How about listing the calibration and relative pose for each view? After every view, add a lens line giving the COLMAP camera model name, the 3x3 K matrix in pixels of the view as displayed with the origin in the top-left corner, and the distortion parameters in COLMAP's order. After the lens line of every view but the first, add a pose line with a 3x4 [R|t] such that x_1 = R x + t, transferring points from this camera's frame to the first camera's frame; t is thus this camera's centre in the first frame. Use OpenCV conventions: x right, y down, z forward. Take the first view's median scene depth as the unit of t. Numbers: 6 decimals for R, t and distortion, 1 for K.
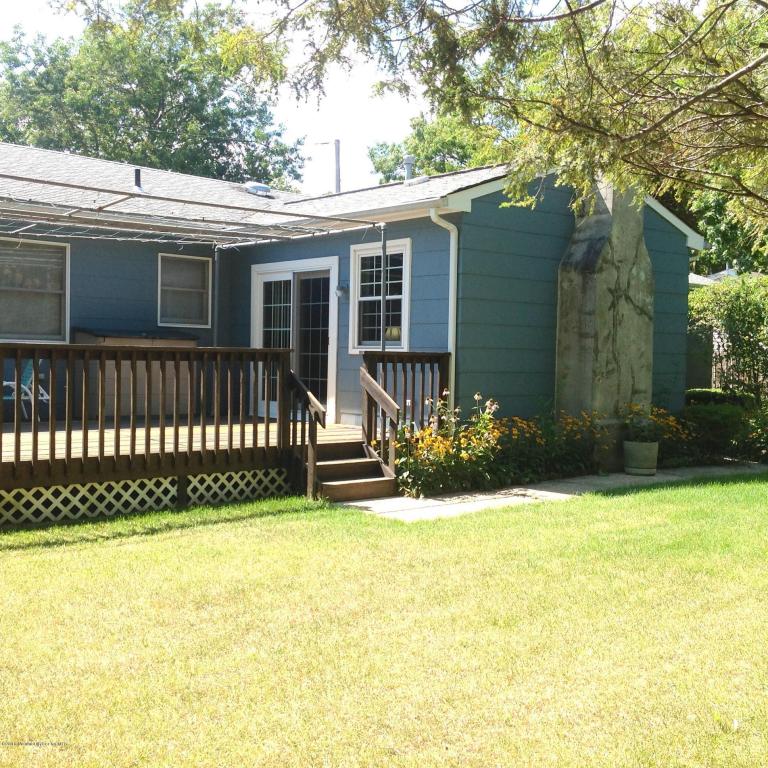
lens RADIAL K [[953.5, 0, 384.0], [0, 953.5, 384.0], [0, 0, 1]] dist [0.120435, -0.323122]
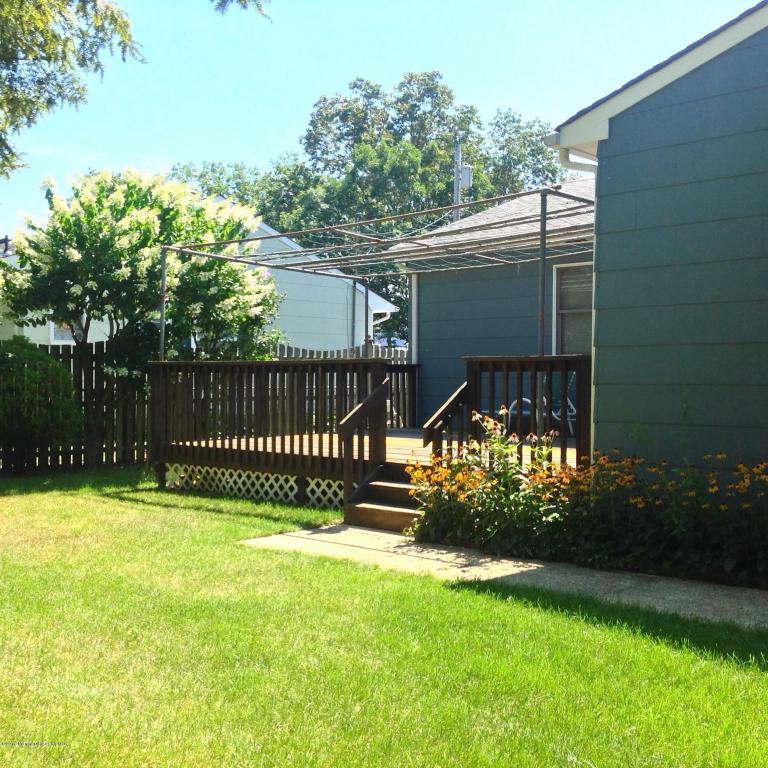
lens RADIAL K [[953.5, 0, 384.0], [0, 953.5, 384.0], [0, 0, 1]] dist [0.120435, -0.323122]
pose [[0.101659, -0.018020, -0.994656, 0.870259], [-0.038573, 0.999013, -0.022041, 0.009066], [0.994071, 0.040607, 0.100864, 0.945873]]
